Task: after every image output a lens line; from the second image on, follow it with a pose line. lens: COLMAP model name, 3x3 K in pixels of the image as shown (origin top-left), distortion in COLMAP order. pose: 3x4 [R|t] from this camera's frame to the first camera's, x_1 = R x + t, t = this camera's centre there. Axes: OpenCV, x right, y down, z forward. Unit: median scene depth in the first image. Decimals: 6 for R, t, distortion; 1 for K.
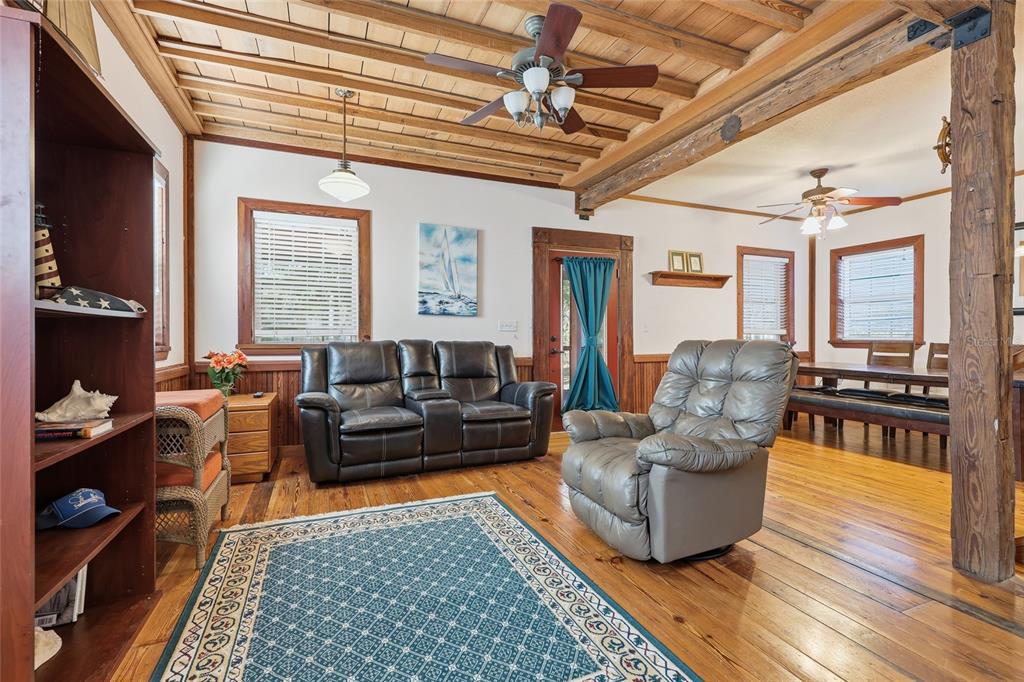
lens RADIAL K [[456.9, 0, 521.6], [0, 456.9, 334.1], [0, 0, 1]] dist [-0.002780, -0.000087]
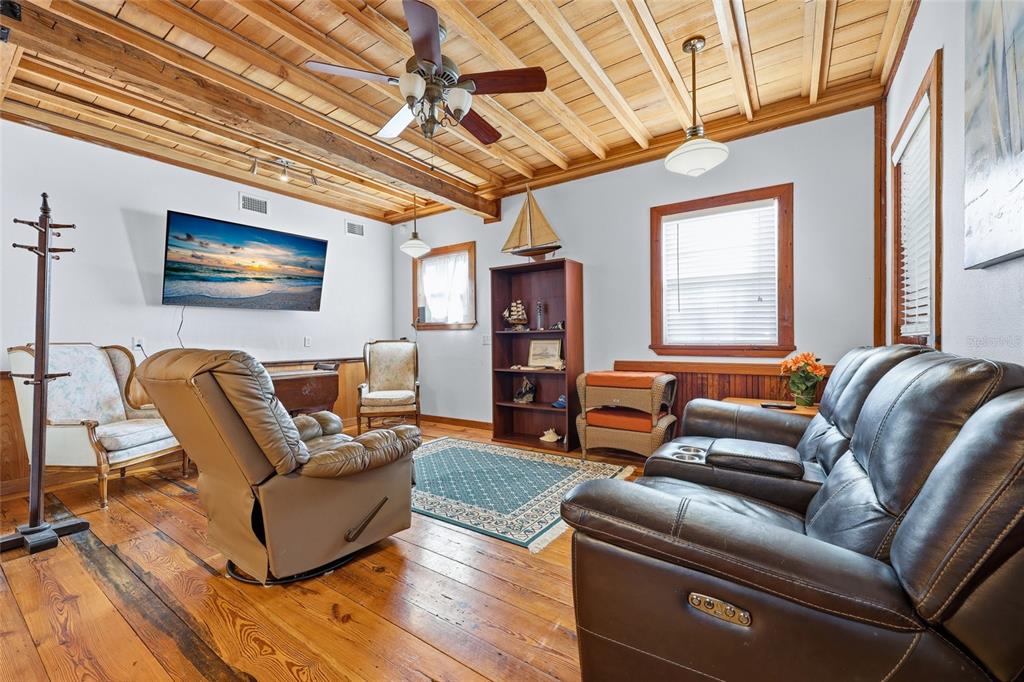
lens RADIAL K [[422.4, 0, 513.3], [0, 422.4, 341.7], [0, 0, 1]] dist [0.000346, -0.000347]
pose [[-0.854165, 0.009548, -0.519915, 0.364308], [0.017041, 0.999808, -0.009635, 0.019485], [0.519723, -0.017090, -0.854164, 1.819111]]
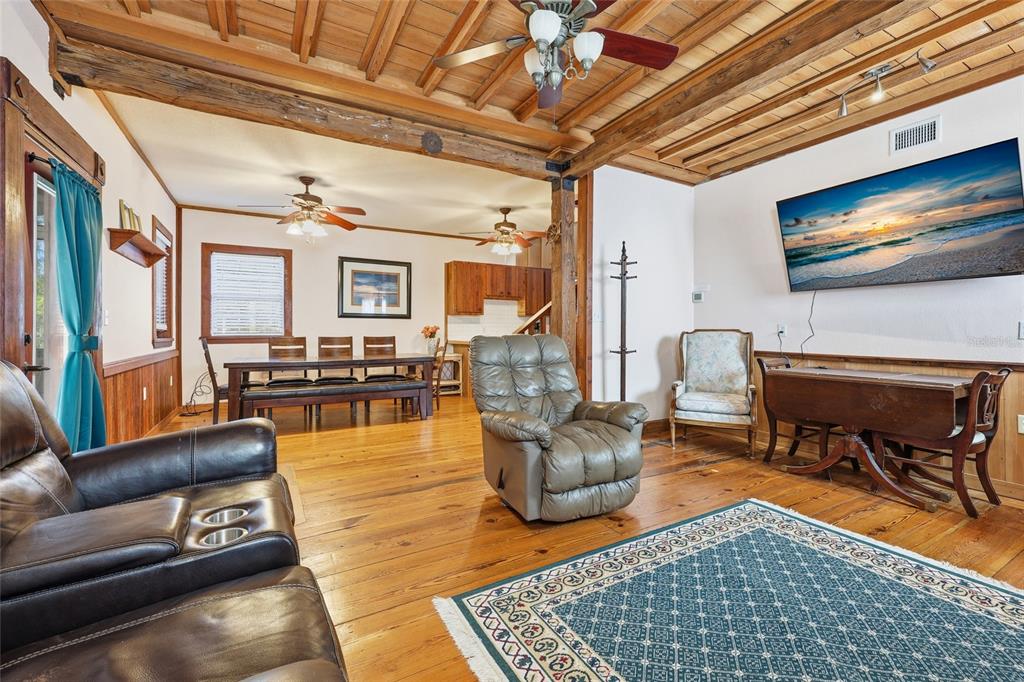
lens RADIAL K [[422.4, 0, 509.8], [0, 422.4, 337.0], [0, 0, 1]] dist [0.000346, -0.000347]
pose [[-0.087097, -0.015325, 0.996082, -0.705968], [-0.005286, 0.999875, 0.014921, -0.002418], [-0.996186, -0.003966, -0.087167, 1.111817]]
